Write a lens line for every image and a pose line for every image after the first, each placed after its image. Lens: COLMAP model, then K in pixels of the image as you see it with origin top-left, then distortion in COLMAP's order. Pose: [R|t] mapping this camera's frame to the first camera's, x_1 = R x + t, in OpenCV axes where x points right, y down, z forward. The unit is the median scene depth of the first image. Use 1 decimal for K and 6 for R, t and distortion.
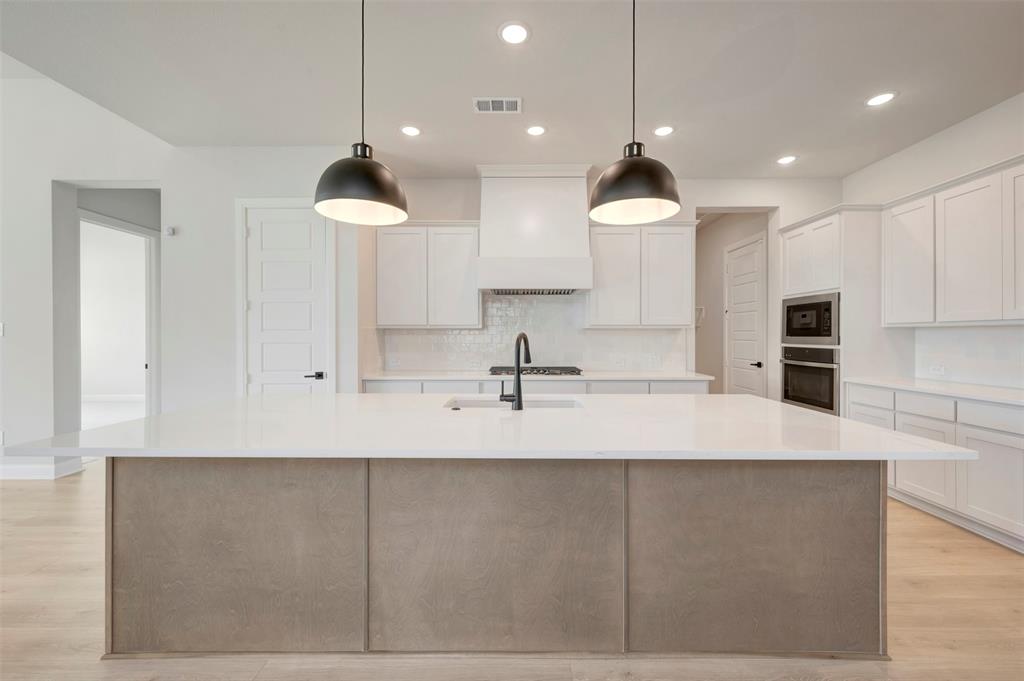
lens RADIAL K [[407.2, 0, 516.3], [0, 407.2, 338.9], [0, 0, 1]] dist [0.003510, 0.000074]
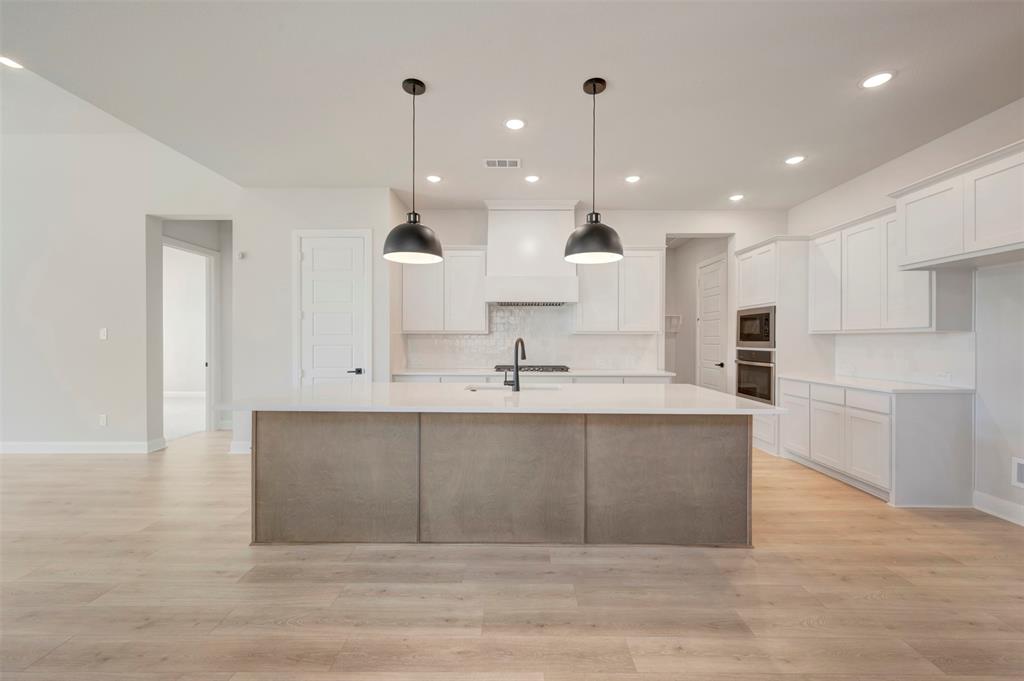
lens RADIAL K [[407.2, 0, 511.5], [0, 407.2, 341.2], [0, 0, 1]] dist [0.003510, 0.000074]
pose [[0.999876, 0.003029, -0.015426, 0.005434], [-0.003092, 0.999987, -0.004107, 0.001649], [0.015413, 0.004154, 0.999873, -0.284095]]
